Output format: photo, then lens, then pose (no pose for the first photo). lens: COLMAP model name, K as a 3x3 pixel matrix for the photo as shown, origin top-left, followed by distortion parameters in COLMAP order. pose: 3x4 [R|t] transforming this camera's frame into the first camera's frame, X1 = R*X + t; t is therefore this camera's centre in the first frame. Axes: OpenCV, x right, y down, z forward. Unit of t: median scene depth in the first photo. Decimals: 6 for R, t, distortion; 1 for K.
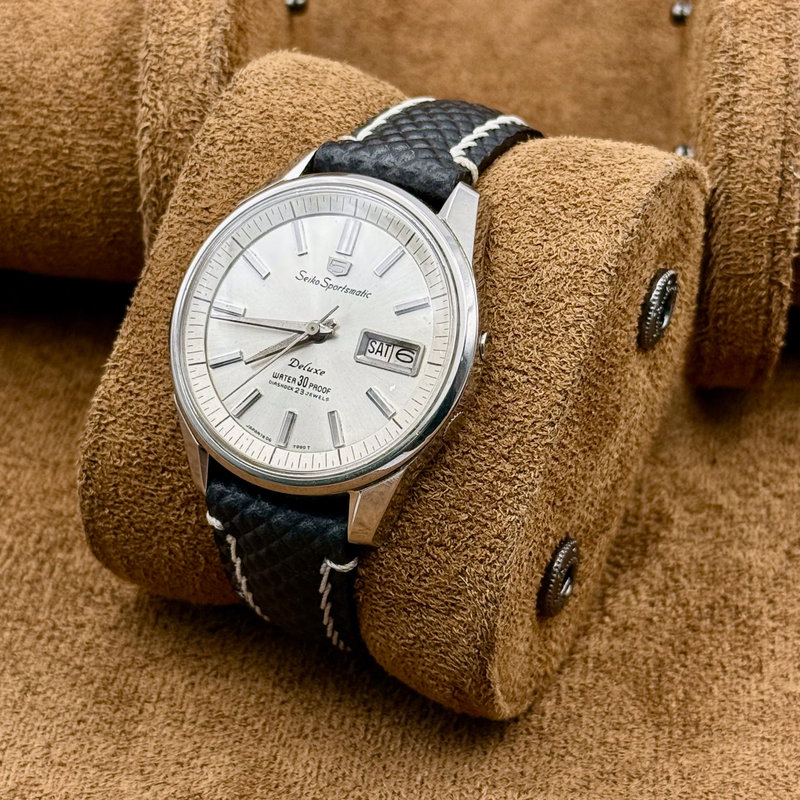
lens RADIAL K [[2478.2, 0, 398.8], [0, 2478.2, 178.0], [0, 0, 1]] dist [-0.419227, -0.001506]
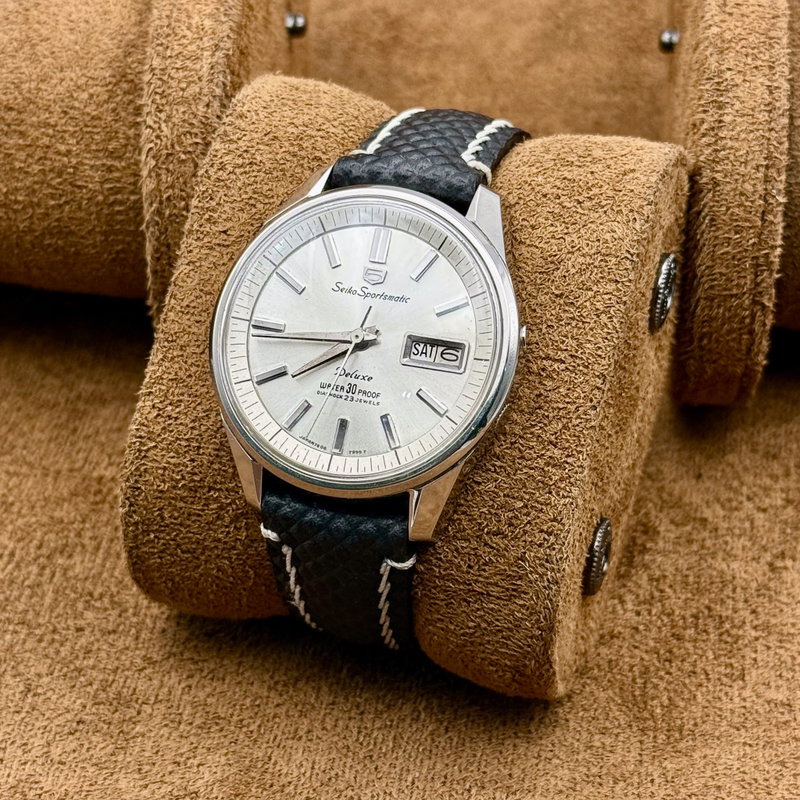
lens RADIAL K [[2478.2, 0, 398.8], [0, 2478.2, 178.0], [0, 0, 1]] dist [-0.419227, -0.001506]
pose [[0.989671, -0.079444, 0.119331, -0.132507], [0.080884, 0.996697, -0.007261, 0.003667], [-0.118360, 0.016837, 0.992828, -0.027171]]
